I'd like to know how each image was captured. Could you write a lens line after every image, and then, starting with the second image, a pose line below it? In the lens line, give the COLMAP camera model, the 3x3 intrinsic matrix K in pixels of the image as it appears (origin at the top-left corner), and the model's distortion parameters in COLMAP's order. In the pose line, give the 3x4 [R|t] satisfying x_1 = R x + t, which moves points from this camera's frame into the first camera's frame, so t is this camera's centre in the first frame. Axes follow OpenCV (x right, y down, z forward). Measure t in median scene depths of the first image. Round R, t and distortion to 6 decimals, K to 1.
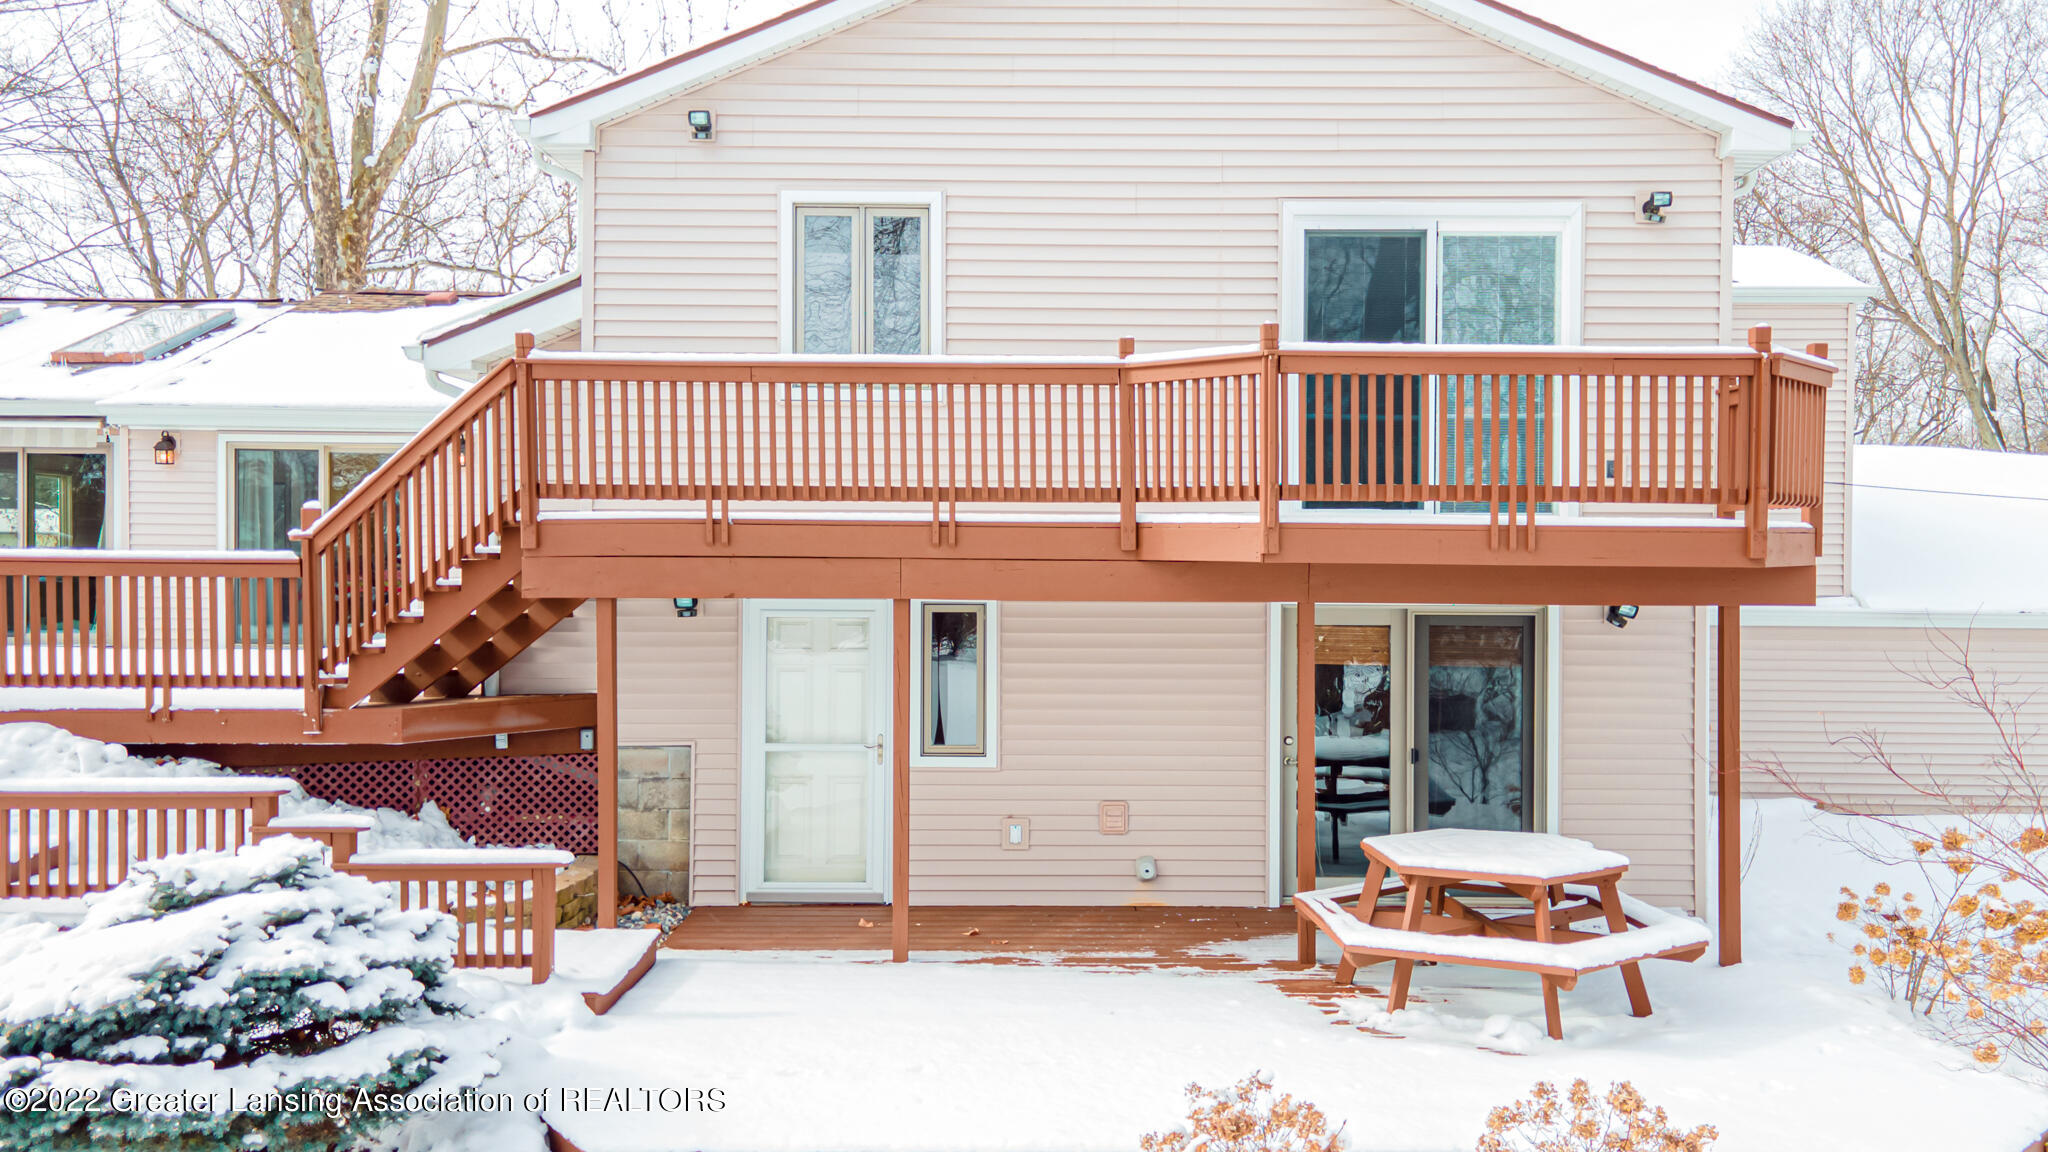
lens RADIAL K [[1519.6, 0, 1024.0], [0, 1519.6, 576.0], [0, 0, 1]] dist [0.016922, 0.043426]
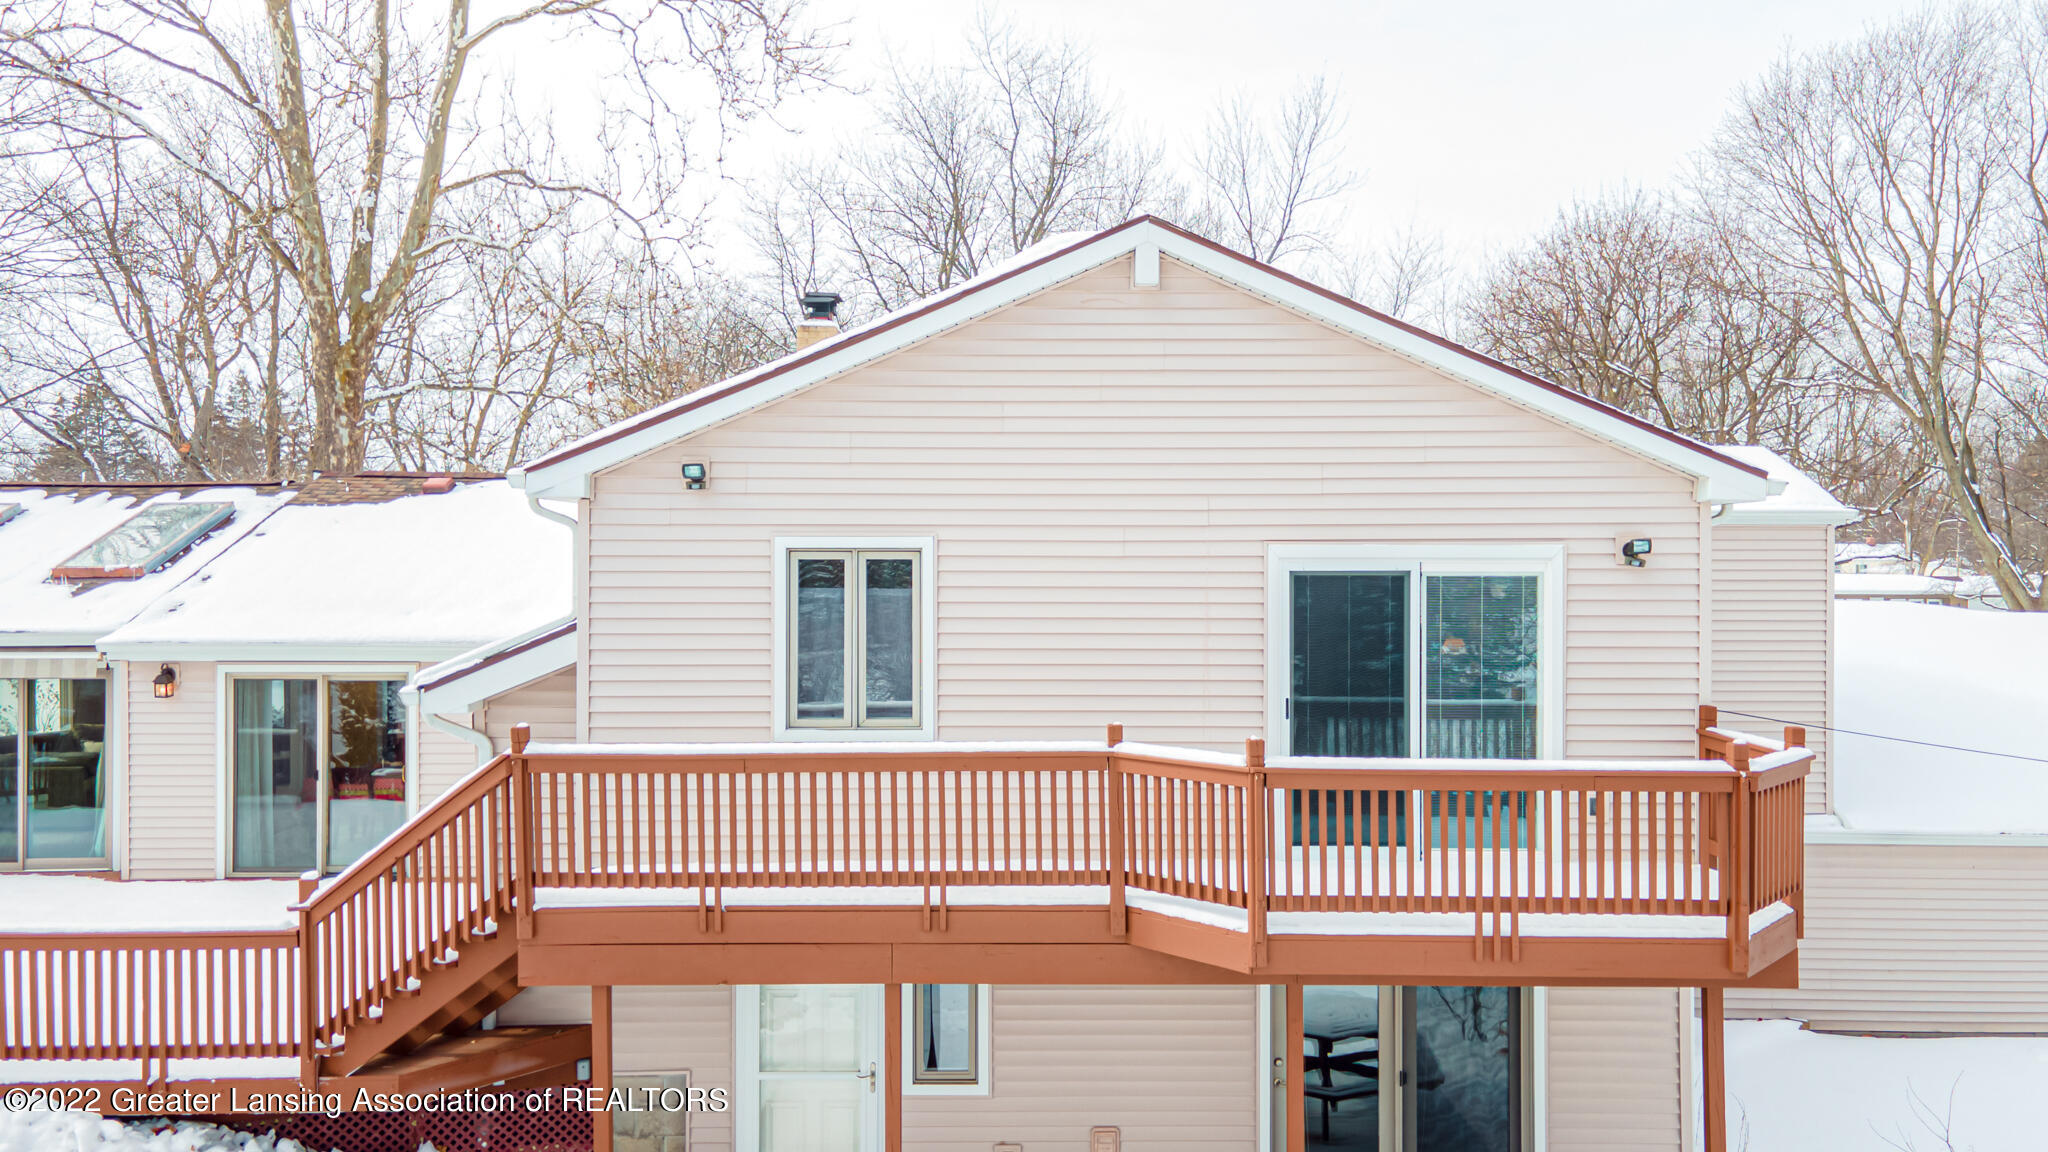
lens RADIAL K [[1503.3, 0, 1024.0], [0, 1503.3, 576.0], [0, 0, 1]] dist [0.023967, 0.035233]
pose [[0.999982, -0.004849, 0.003503, 0.003271], [0.004840, 0.999985, 0.002641, -0.228067], [-0.003516, -0.002624, 0.999990, -0.002228]]
